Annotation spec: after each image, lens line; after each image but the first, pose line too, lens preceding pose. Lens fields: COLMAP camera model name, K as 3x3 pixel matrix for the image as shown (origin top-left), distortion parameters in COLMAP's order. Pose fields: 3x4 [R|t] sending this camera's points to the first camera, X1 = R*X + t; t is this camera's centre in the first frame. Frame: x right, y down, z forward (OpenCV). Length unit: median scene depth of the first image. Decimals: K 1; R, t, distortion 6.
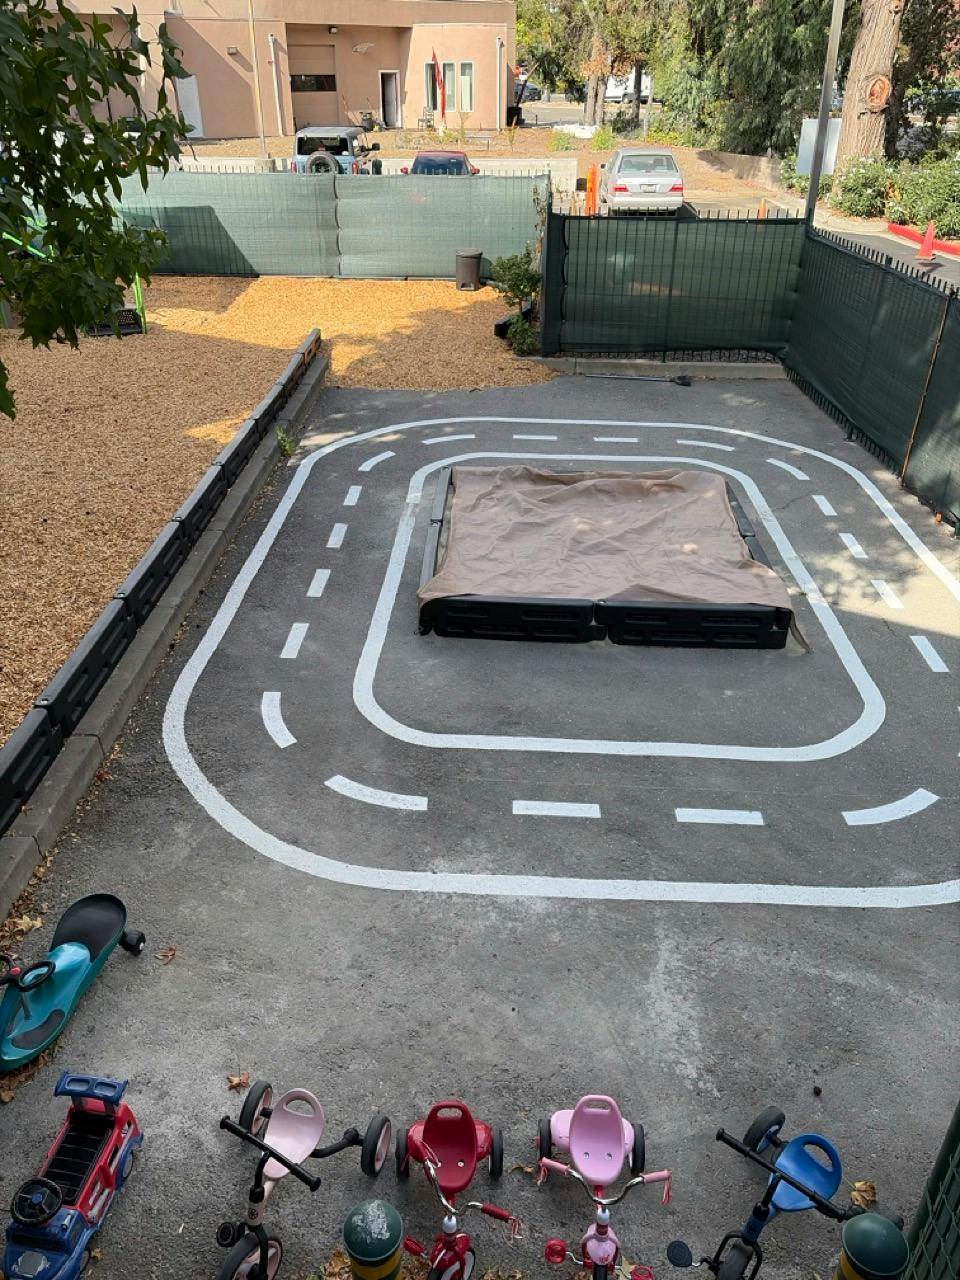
lens RADIAL K [[956.8, 0, 451.7], [0, 956.8, 640.4], [0, 0, 1]] dist [0.086702, -0.139765]
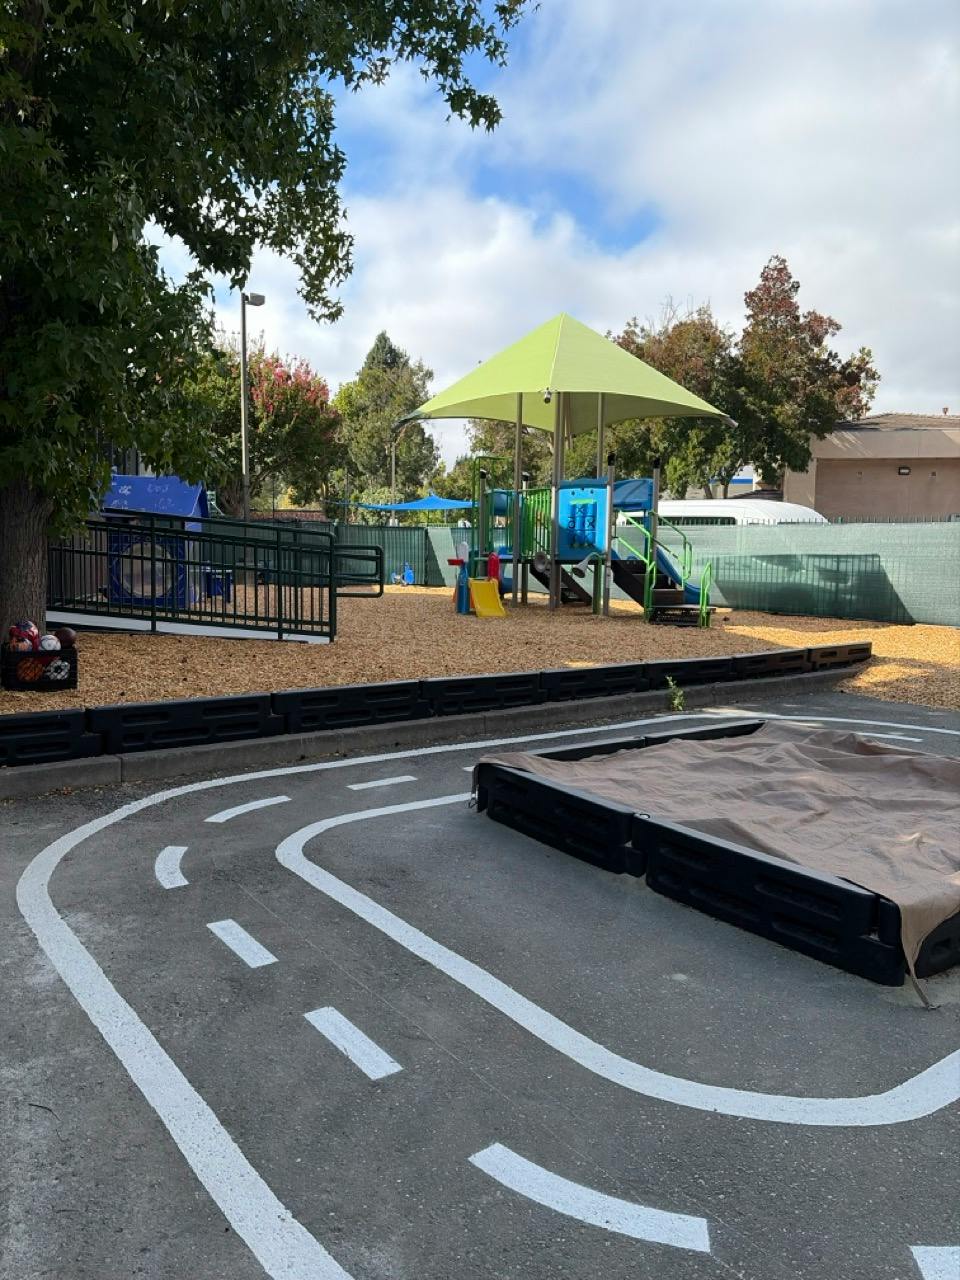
lens RADIAL K [[956.8, 0, 451.7], [0, 956.8, 640.4], [0, 0, 1]] dist [0.086702, -0.139765]
pose [[0.617591, 0.093402, -0.780934, 0.708979], [-0.420800, 0.878096, -0.227761, 0.074813], [0.664461, 0.469280, 0.581608, 0.563101]]
